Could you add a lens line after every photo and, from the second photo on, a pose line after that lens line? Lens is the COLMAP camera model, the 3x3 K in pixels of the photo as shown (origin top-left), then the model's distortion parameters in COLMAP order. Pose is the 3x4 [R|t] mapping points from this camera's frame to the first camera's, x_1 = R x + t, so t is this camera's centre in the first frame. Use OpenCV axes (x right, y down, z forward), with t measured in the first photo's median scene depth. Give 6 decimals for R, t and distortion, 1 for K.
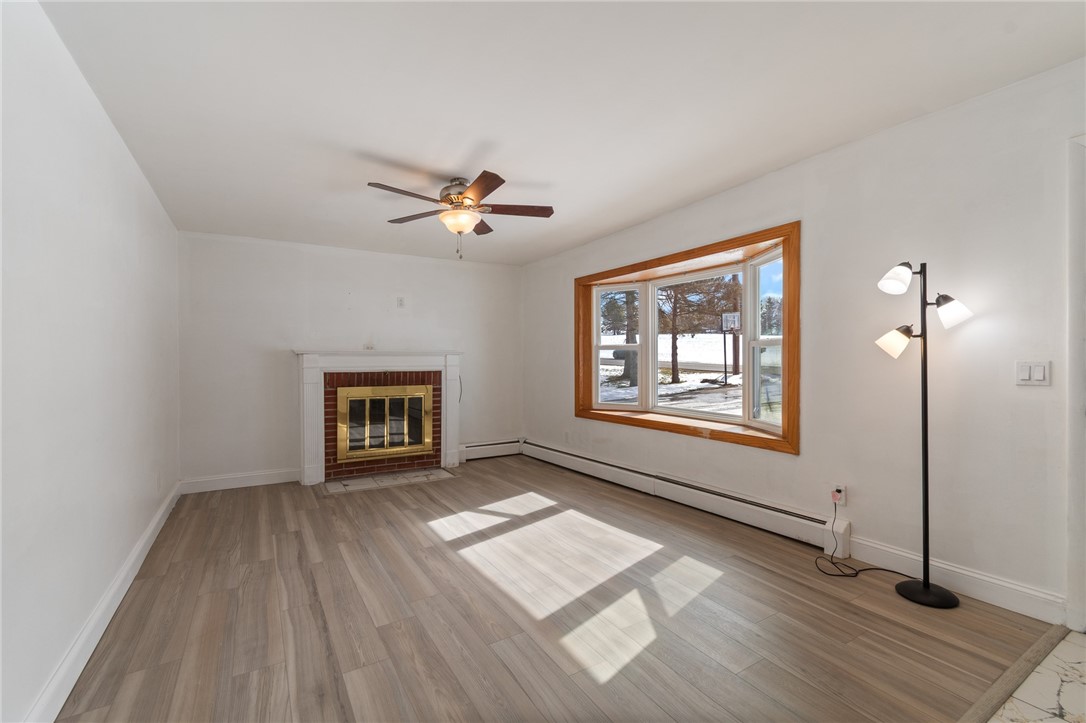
lens RADIAL K [[481.3, 0, 544.2], [0, 481.3, 359.5], [0, 0, 1]] dist [0.001011, -0.001050]
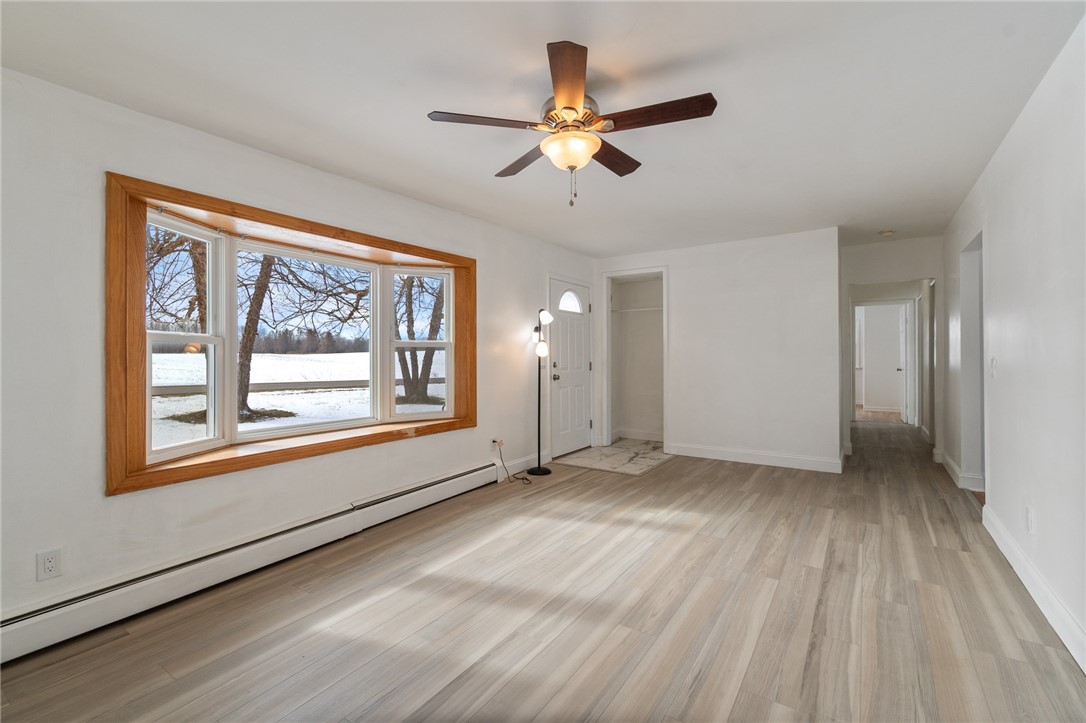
lens RADIAL K [[481.3, 0, 544.2], [0, 481.3, 359.5], [0, 0, 1]] dist [0.001011, -0.001050]
pose [[-0.425511, 0.008391, 0.904914, -0.619618], [0.019791, 0.999804, 0.000035, 0.006431], [-0.904737, 0.017924, -0.425594, 1.063074]]
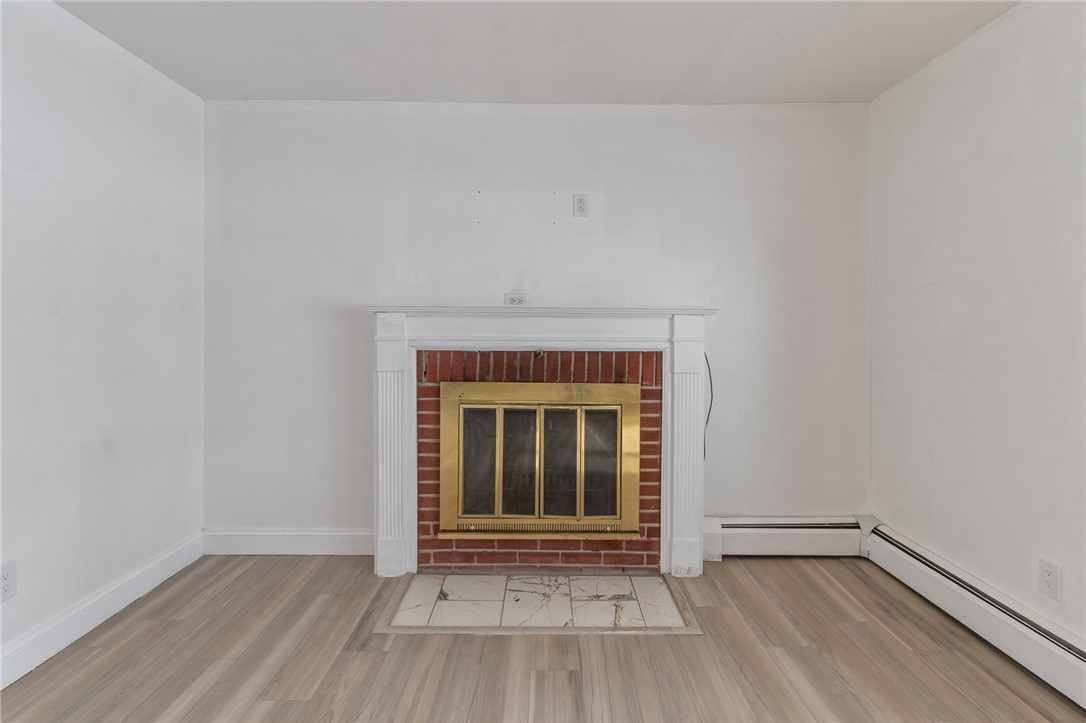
lens RADIAL K [[522.9, 0, 548.8], [0, 522.9, 324.4], [0, 0, 1]] dist [0.000906, -0.000163]
pose [[0.861837, 0.007929, -0.507124, -0.082708], [-0.008459, 0.999963, 0.001259, -0.001509], [0.507116, 0.003205, 0.861872, 0.720516]]
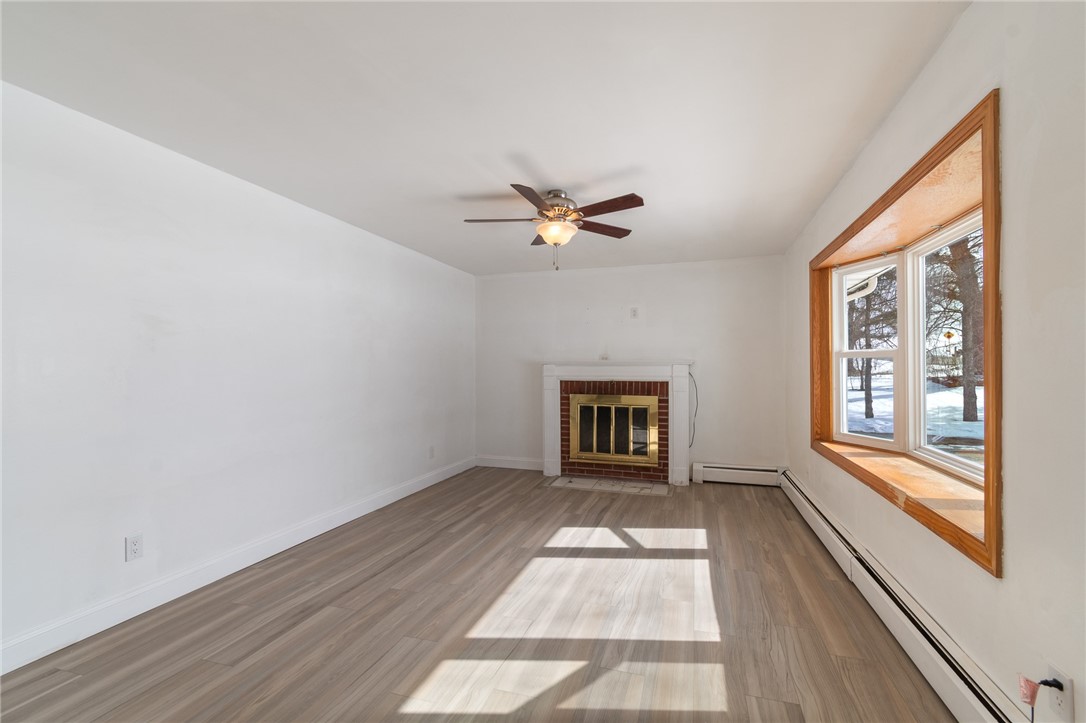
lens RADIAL K [[477.4, 0, 543.0], [0, 477.4, 366.7], [0, 0, 1]] dist [0.000717, -0.000145]
pose [[0.659423, 0.002720, -0.751767, 0.442008], [-0.003622, 0.999993, 0.000441, -0.007426], [0.751763, 0.002432, 0.659428, 0.258409]]
